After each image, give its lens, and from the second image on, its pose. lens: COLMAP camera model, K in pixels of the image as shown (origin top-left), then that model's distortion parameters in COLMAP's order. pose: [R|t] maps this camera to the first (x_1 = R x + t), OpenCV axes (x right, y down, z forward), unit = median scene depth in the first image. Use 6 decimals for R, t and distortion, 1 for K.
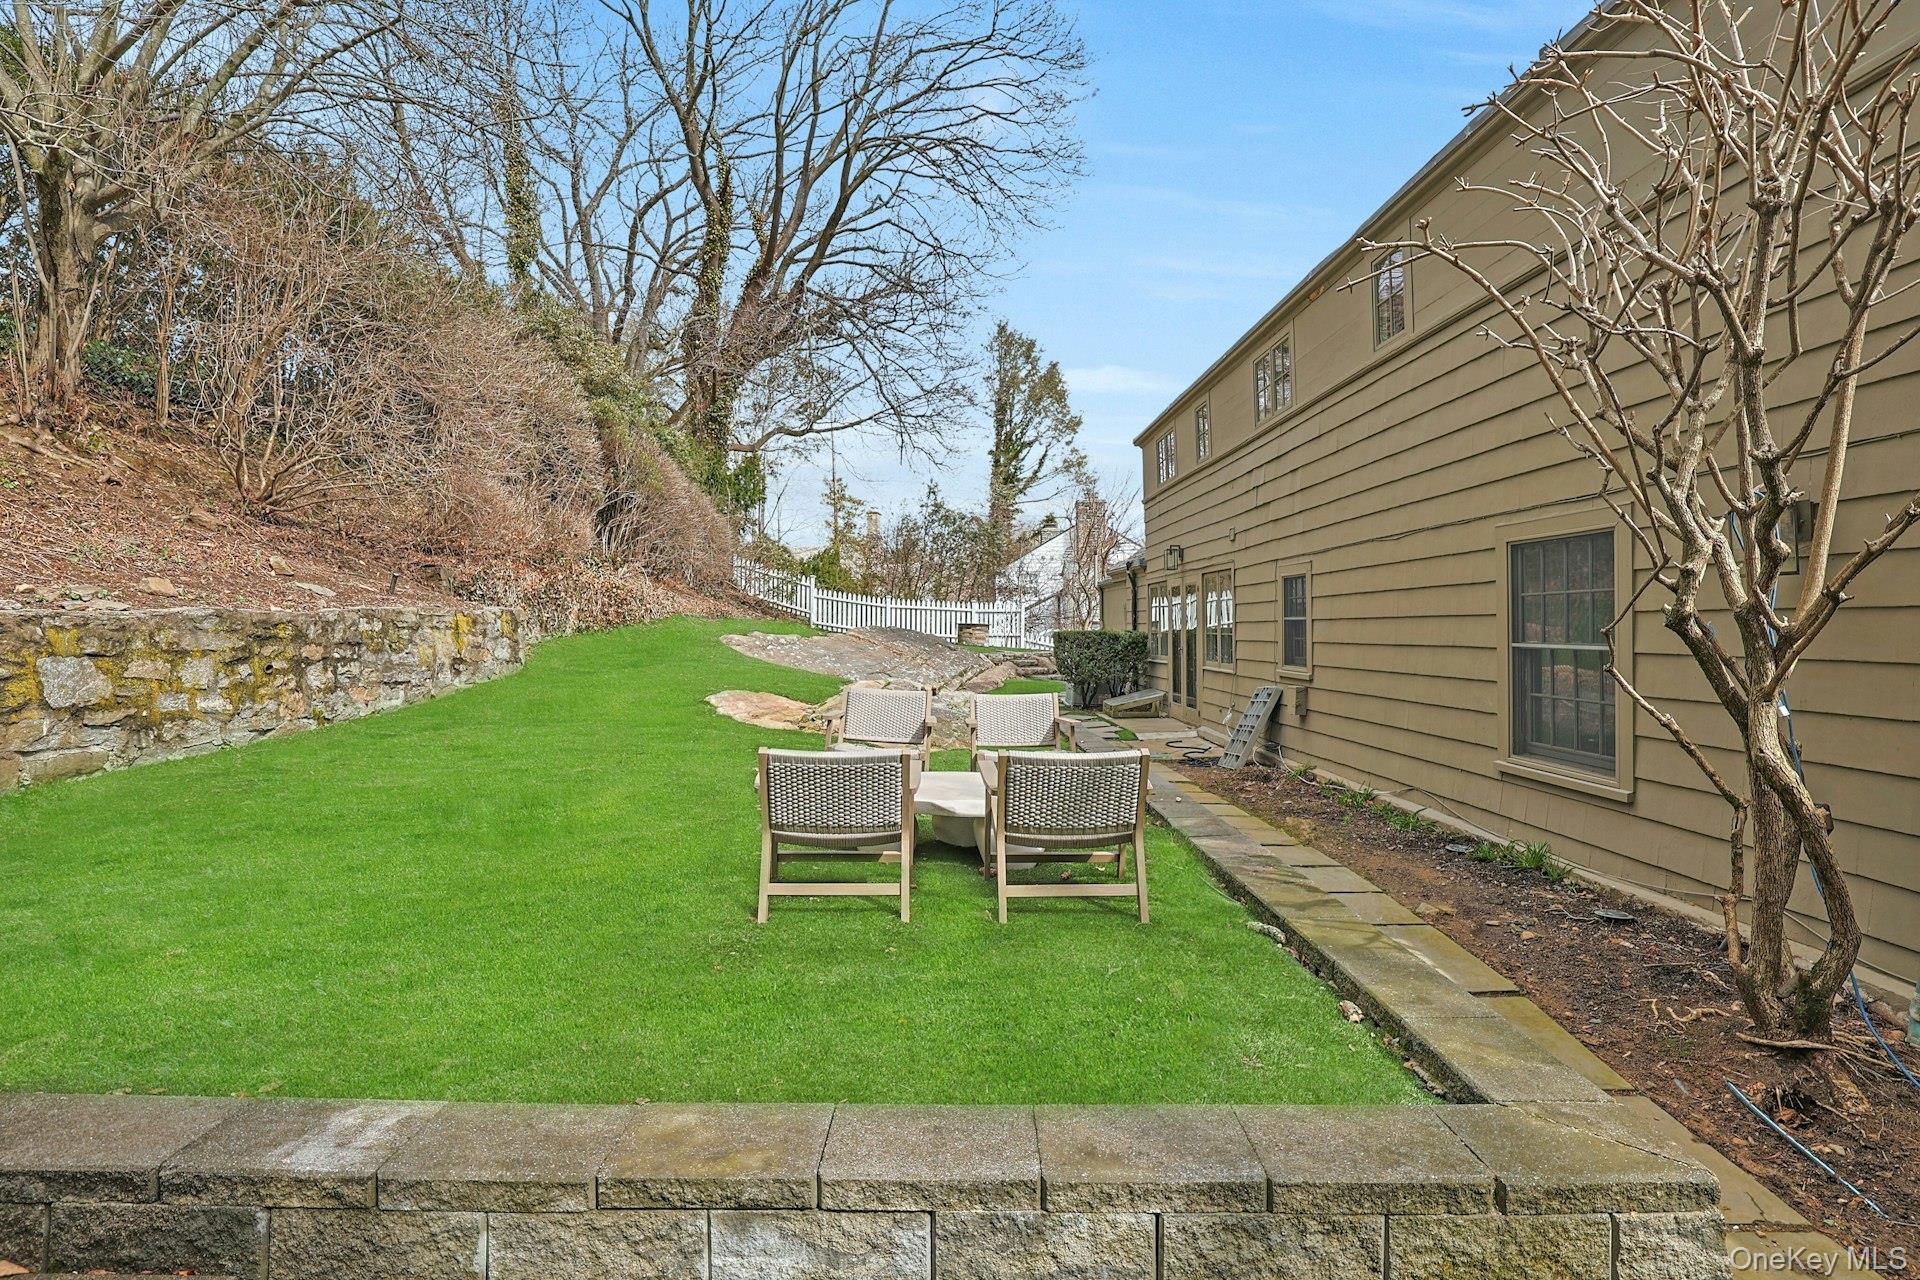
lens RADIAL K [[959.3, 0, 951.1], [0, 959.3, 633.4], [0, 0, 1]] dist [-0.044300, 0.023724]
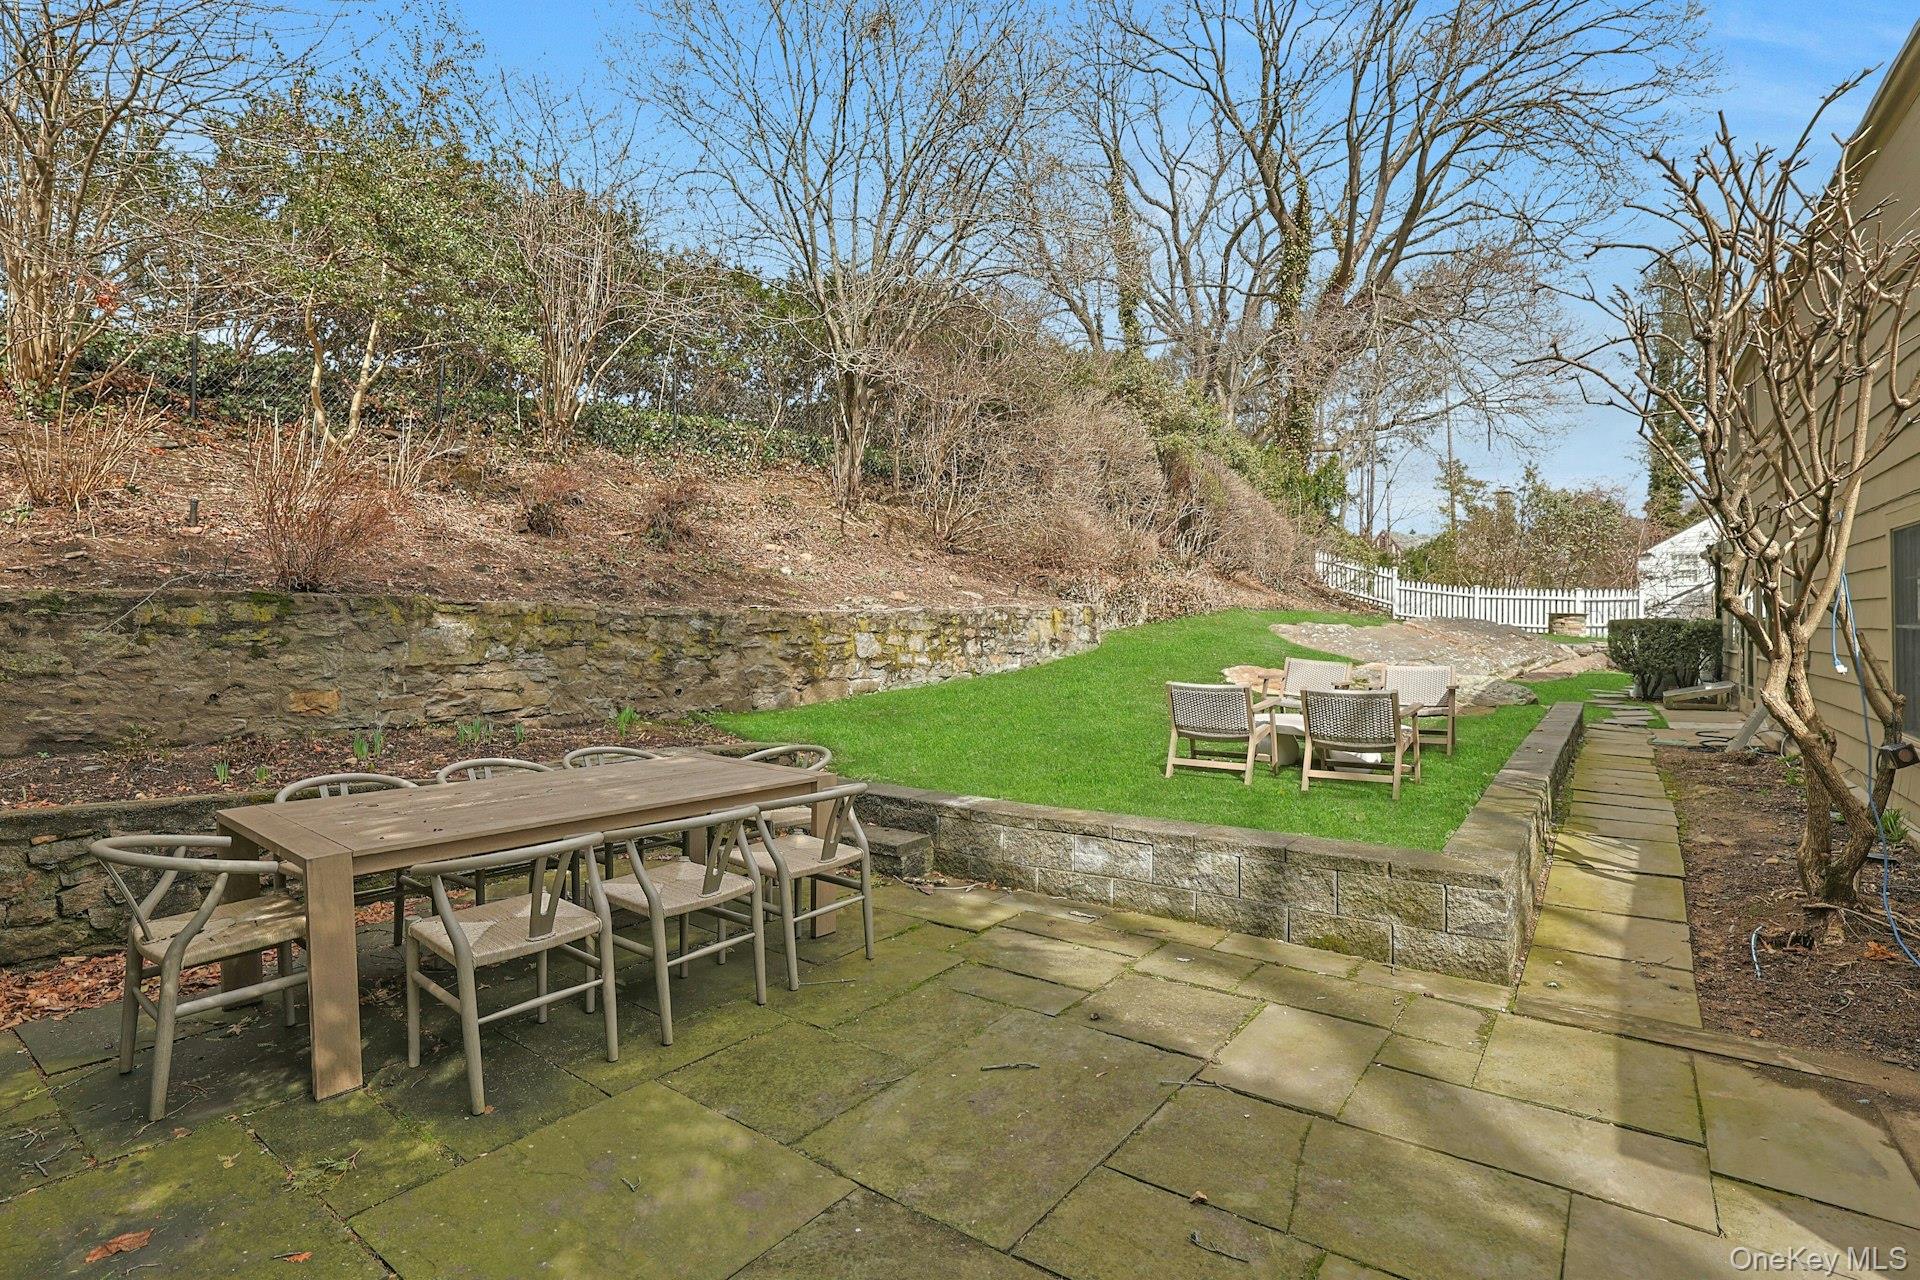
lens RADIAL K [[959.3, 0, 951.1], [0, 959.3, 633.4], [0, 0, 1]] dist [-0.044300, 0.023724]
pose [[0.806646, 0.002538, -0.591029, 0.227925], [0.001720, 0.999976, 0.006642, 0.007024], [0.591032, -0.006375, 0.806623, -0.295765]]
